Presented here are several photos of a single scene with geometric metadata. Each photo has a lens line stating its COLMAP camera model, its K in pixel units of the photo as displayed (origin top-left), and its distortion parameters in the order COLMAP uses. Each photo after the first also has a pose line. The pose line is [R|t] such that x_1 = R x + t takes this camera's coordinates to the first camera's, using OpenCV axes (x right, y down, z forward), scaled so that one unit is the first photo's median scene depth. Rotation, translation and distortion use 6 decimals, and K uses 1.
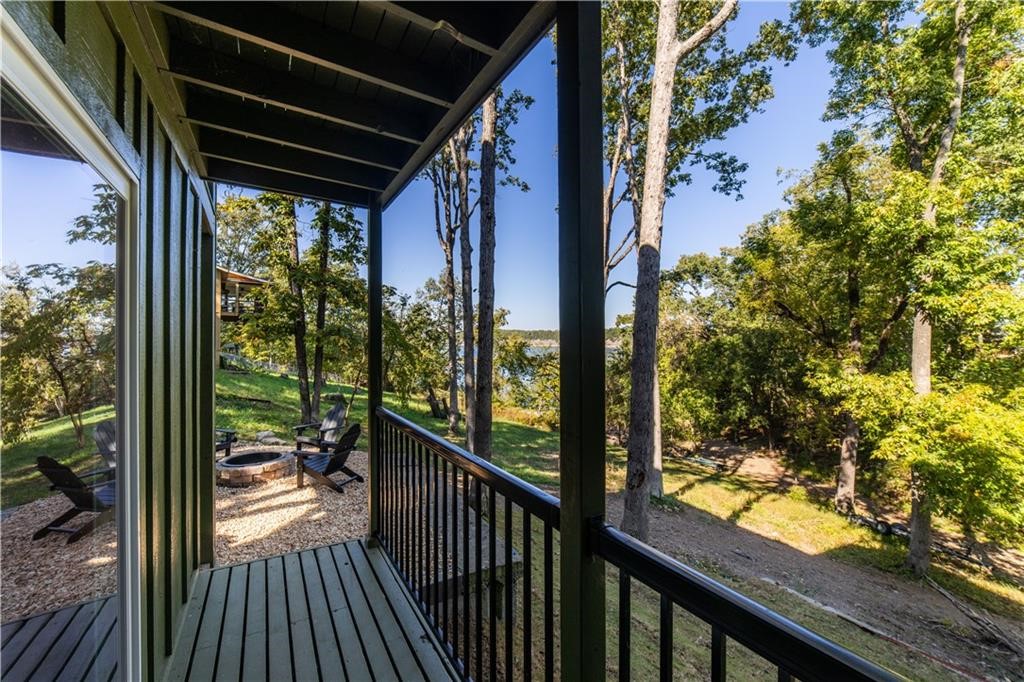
lens RADIAL K [[392.6, 0, 516.0], [0, 392.6, 354.0], [0, 0, 1]] dist [-0.017300, -0.000187]
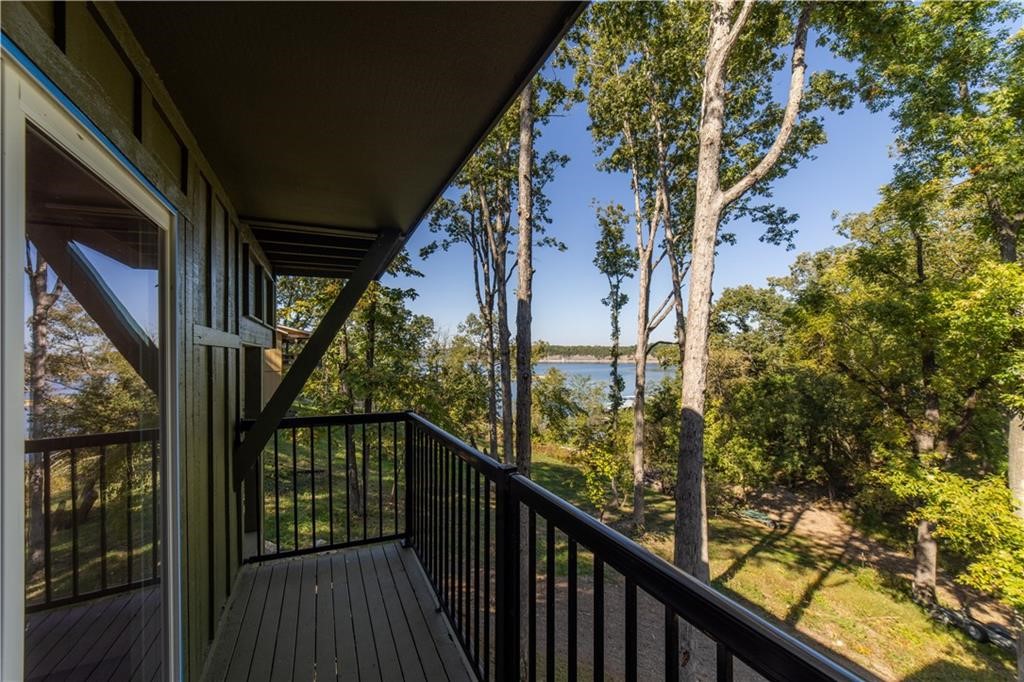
lens RADIAL K [[384.7, 0, 512.0], [0, 384.7, 341.0], [0, 0, 1]] dist [-0.014201, 0.003639]
pose [[0.993633, -0.011465, -0.112082, 0.003805], [0.008566, 0.999617, -0.026313, -0.163755], [0.112341, 0.025186, 0.993350, 0.005701]]
